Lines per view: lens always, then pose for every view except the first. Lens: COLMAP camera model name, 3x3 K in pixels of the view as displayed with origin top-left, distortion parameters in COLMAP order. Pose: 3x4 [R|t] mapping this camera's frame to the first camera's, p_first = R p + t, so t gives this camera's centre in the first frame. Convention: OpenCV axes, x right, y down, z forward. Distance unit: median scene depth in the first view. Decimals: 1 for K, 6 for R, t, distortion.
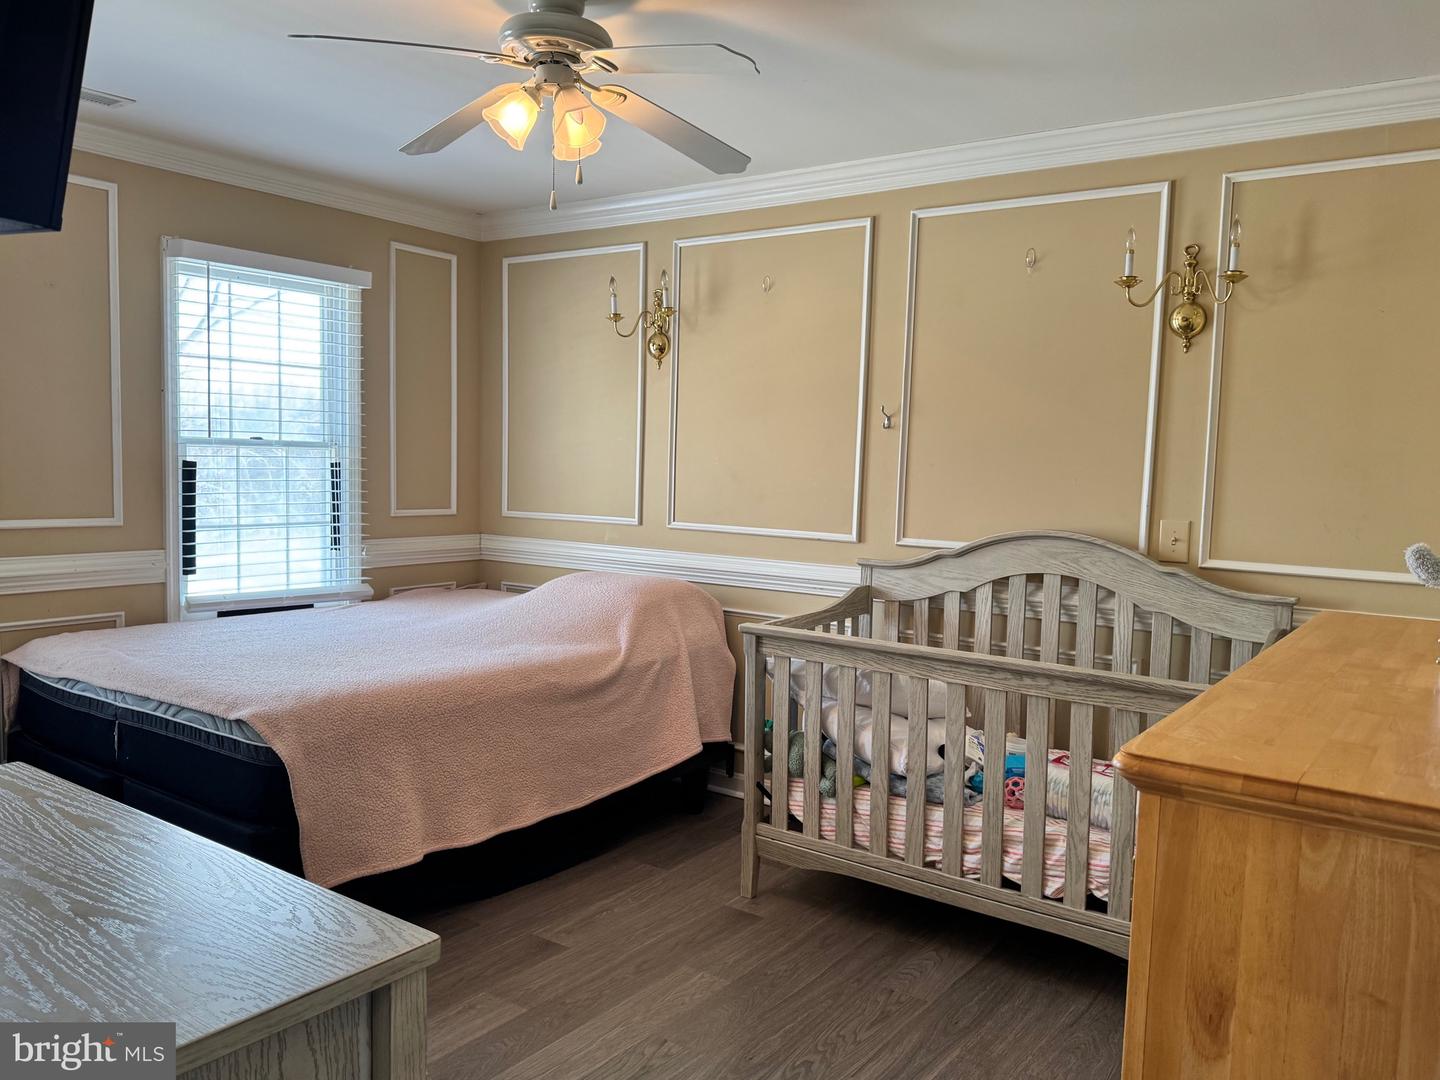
lens RADIAL K [[1075.6, 0, 720.4], [0, 1075.6, 564.5], [0, 0, 1]] dist [-0.026451, -0.001748]
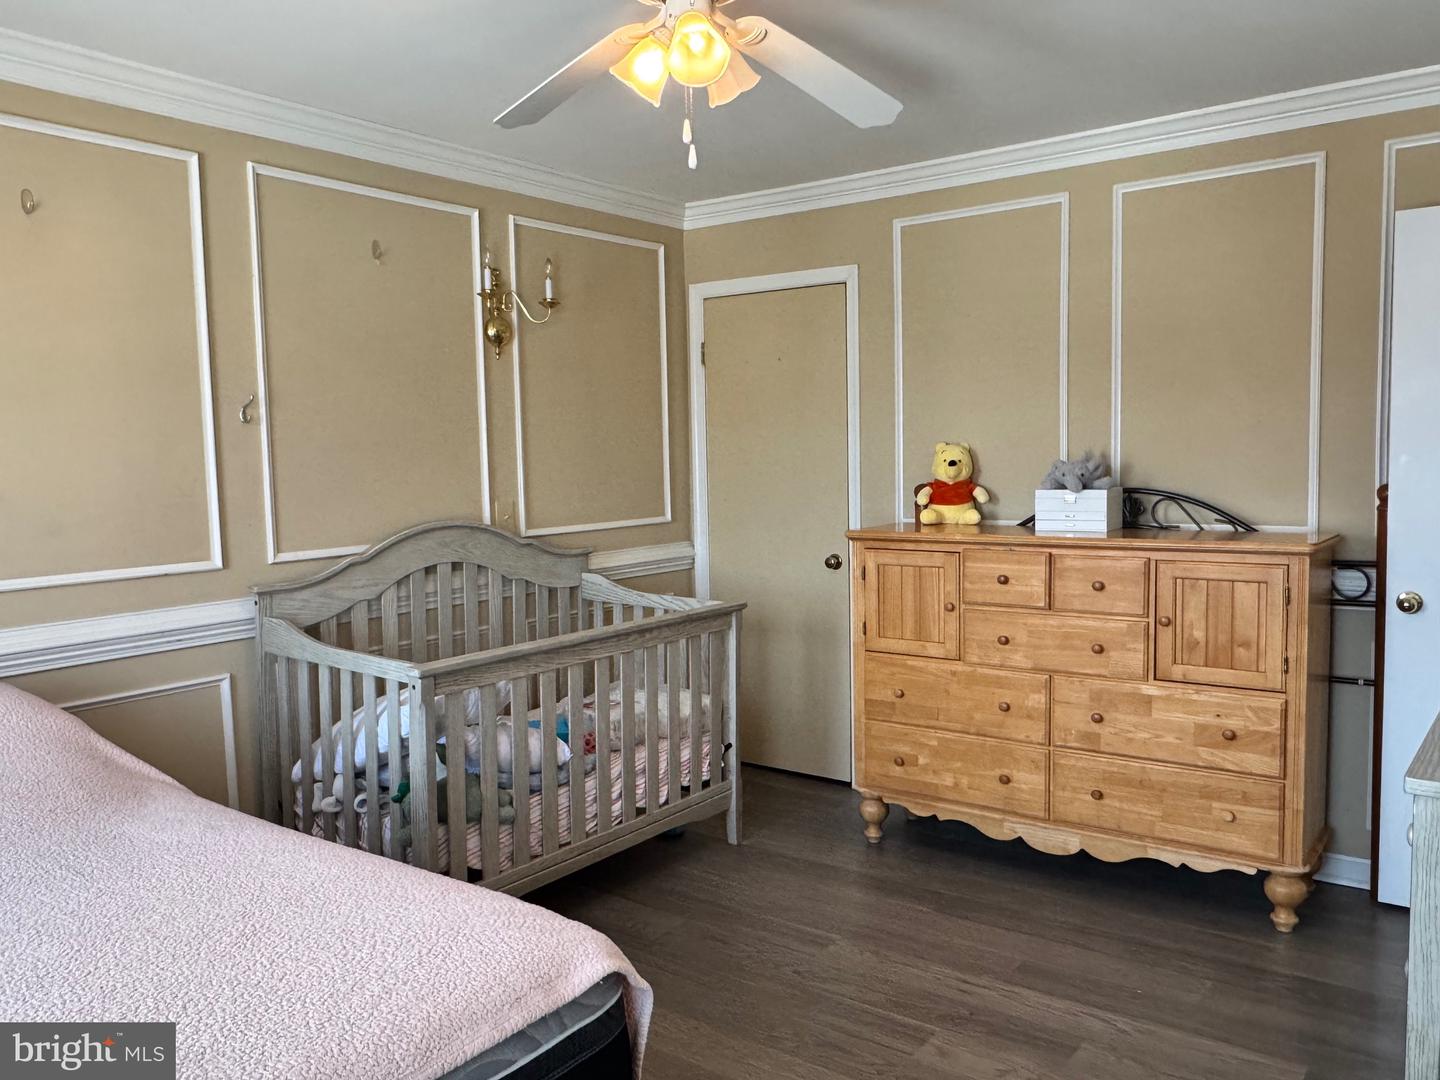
lens RADIAL K [[1153.5, 0, 720.0], [0, 1153.5, 540.0], [0, 0, 1]] dist [0.003243, -0.000068]
pose [[0.018260, -0.117691, 0.992882, -0.807160], [0.108534, 0.987413, 0.115047, -0.114222], [-0.993925, 0.105660, 0.030804, 0.703443]]
